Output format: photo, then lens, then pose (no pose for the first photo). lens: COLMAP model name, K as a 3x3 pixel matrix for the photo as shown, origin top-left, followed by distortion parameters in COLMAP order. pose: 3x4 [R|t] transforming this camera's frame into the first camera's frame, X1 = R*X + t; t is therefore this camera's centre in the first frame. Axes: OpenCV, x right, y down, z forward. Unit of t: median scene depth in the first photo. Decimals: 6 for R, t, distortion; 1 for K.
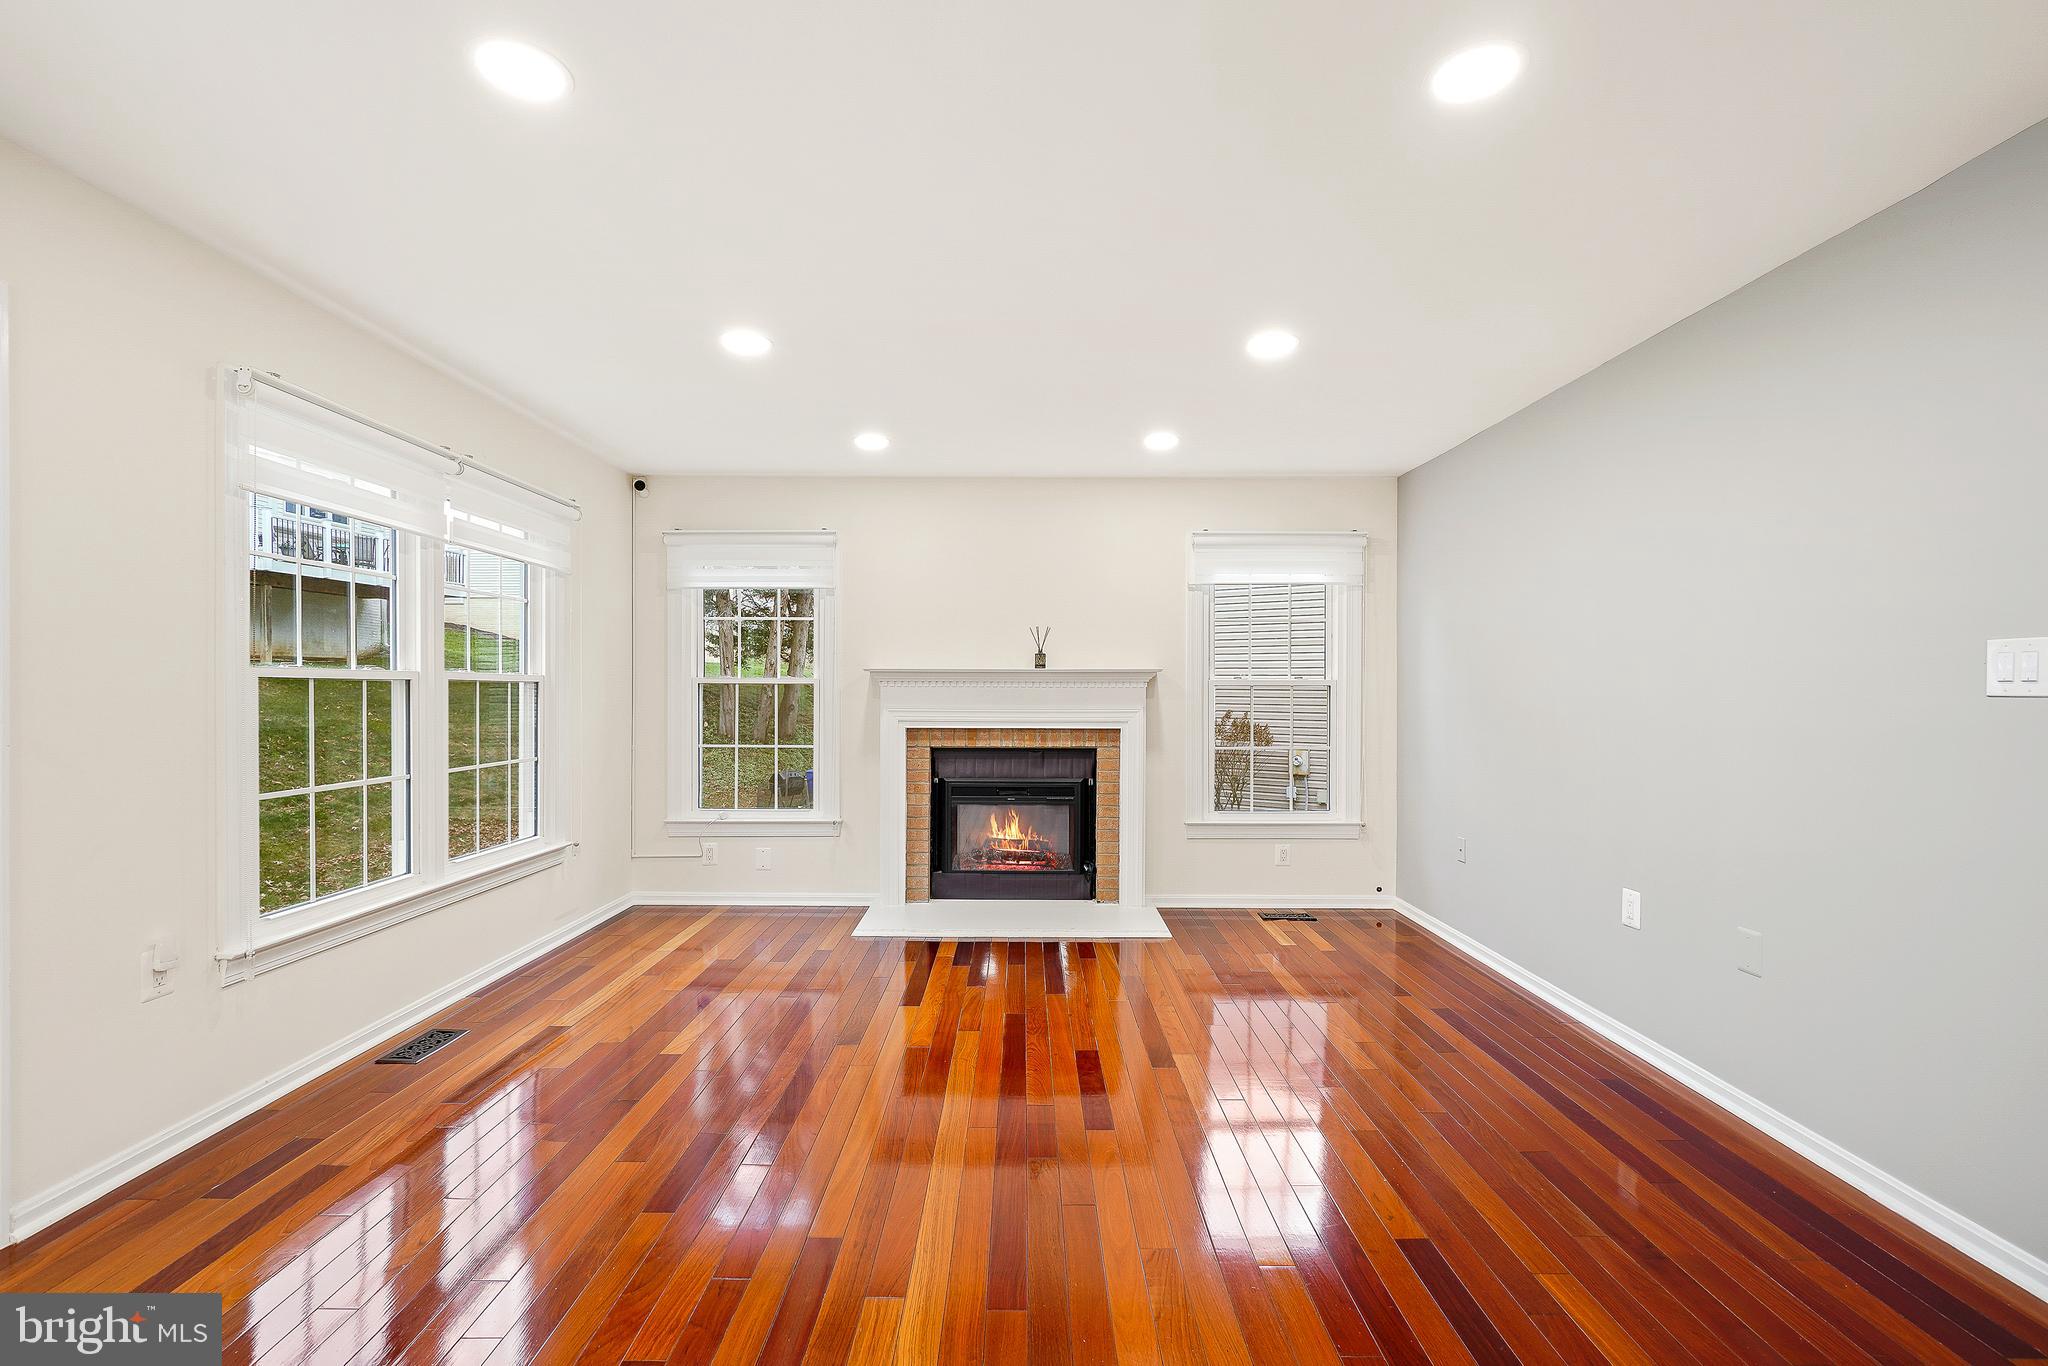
lens RADIAL K [[888.3, 0, 1024.4], [0, 888.3, 696.3], [0, 0, 1]] dist [-0.015287, 0.000198]
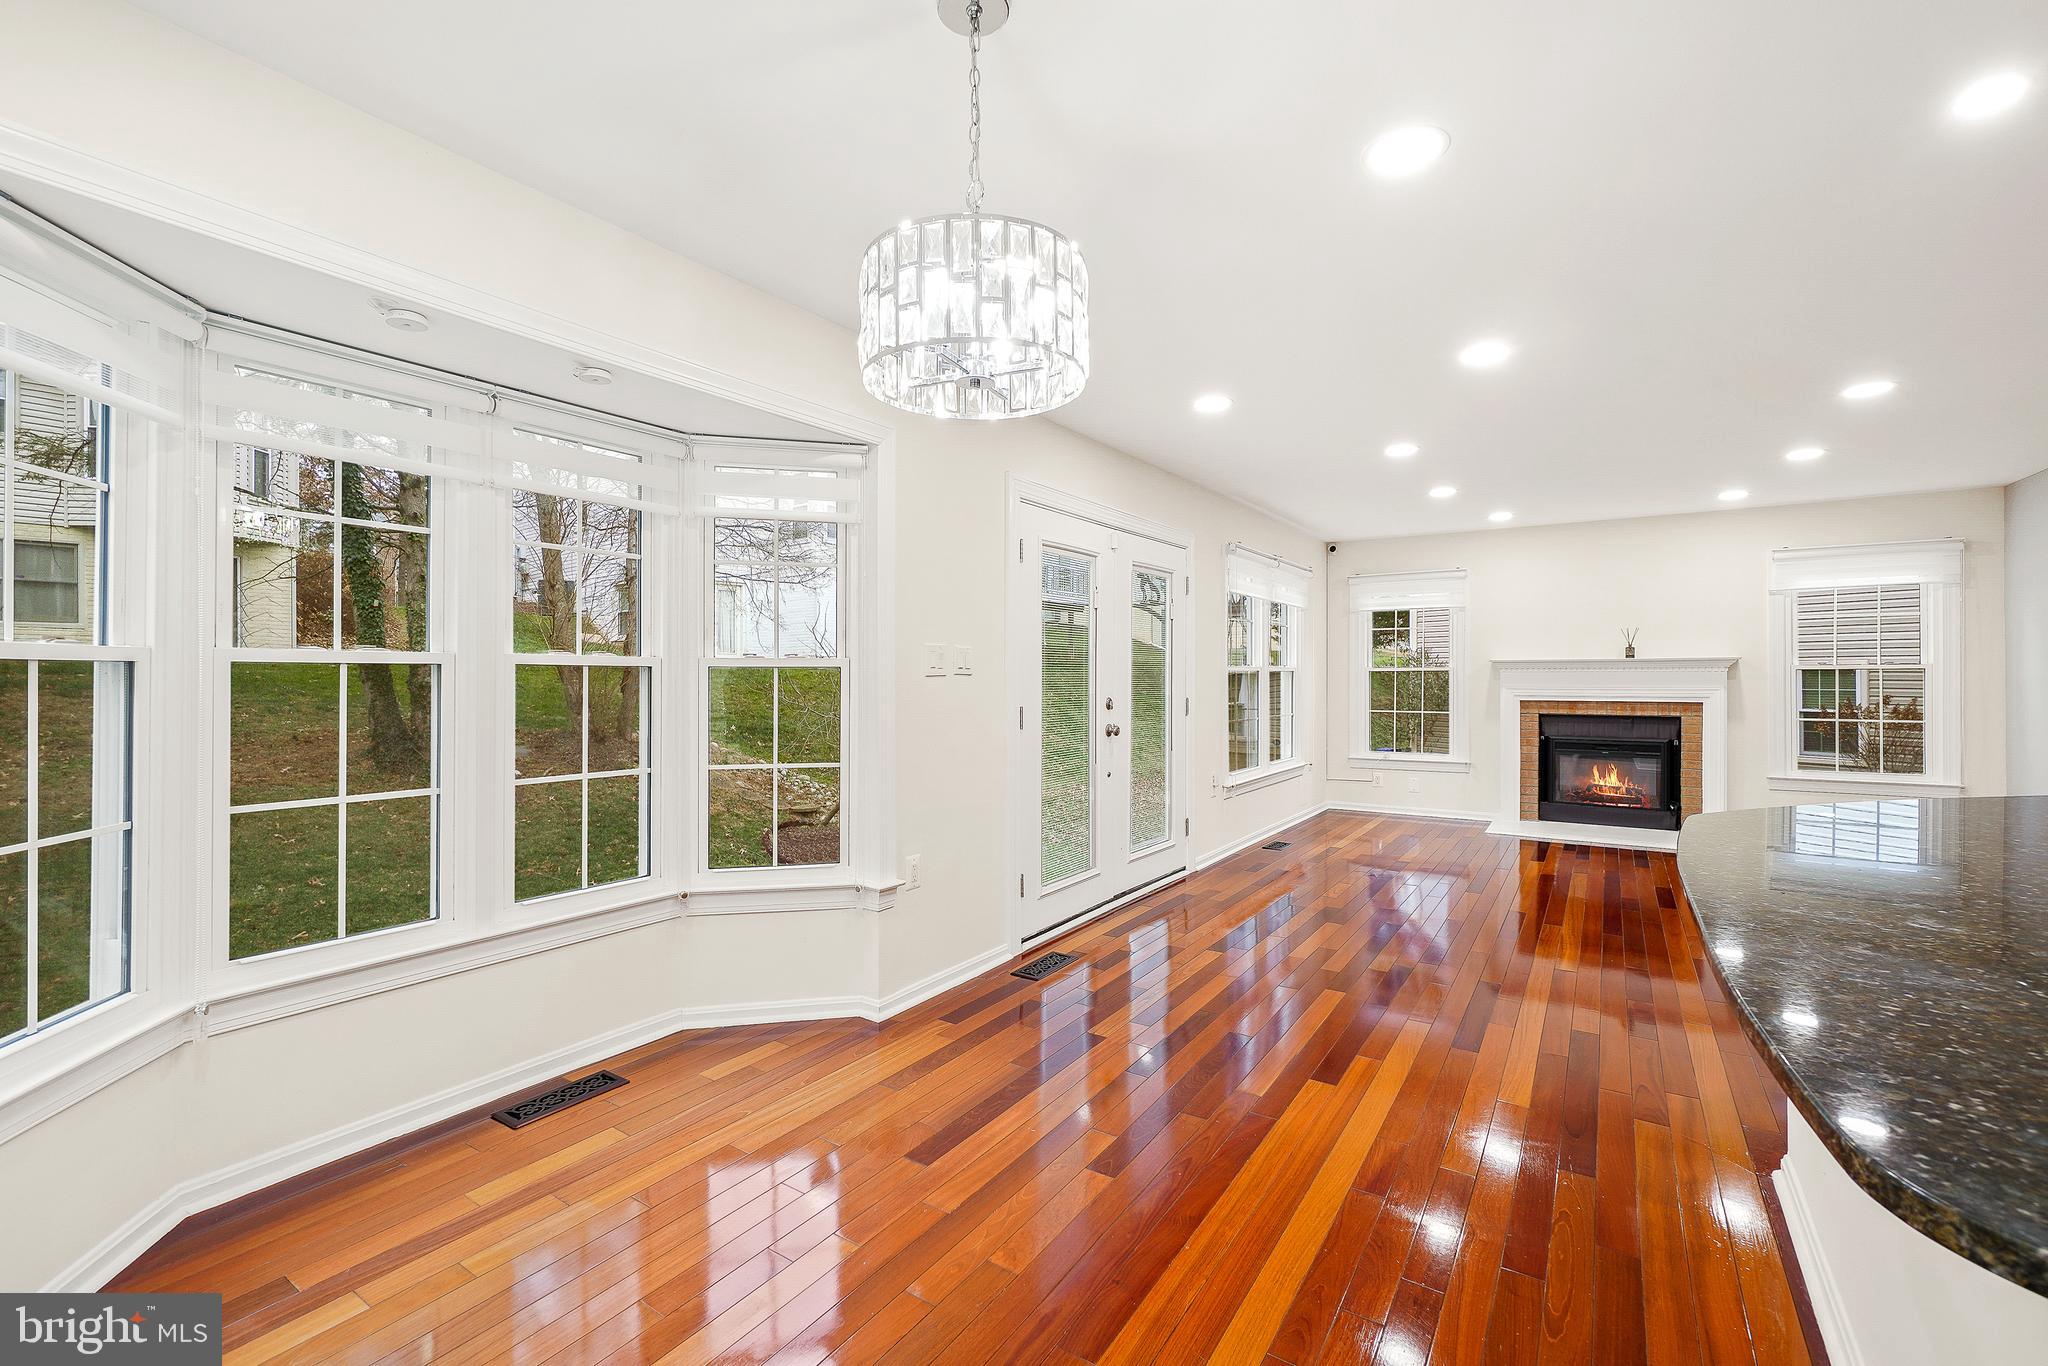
lens RADIAL K [[892.7, 0, 1030.6], [0, 892.7, 681.1], [0, 0, 1]] dist [0.000038, 0.000828]
pose [[0.841133, -0.003326, -0.540818, -0.015468], [0.002439, 0.999994, -0.002357, 0.005350], [0.540823, 0.000664, 0.841136, -0.669528]]
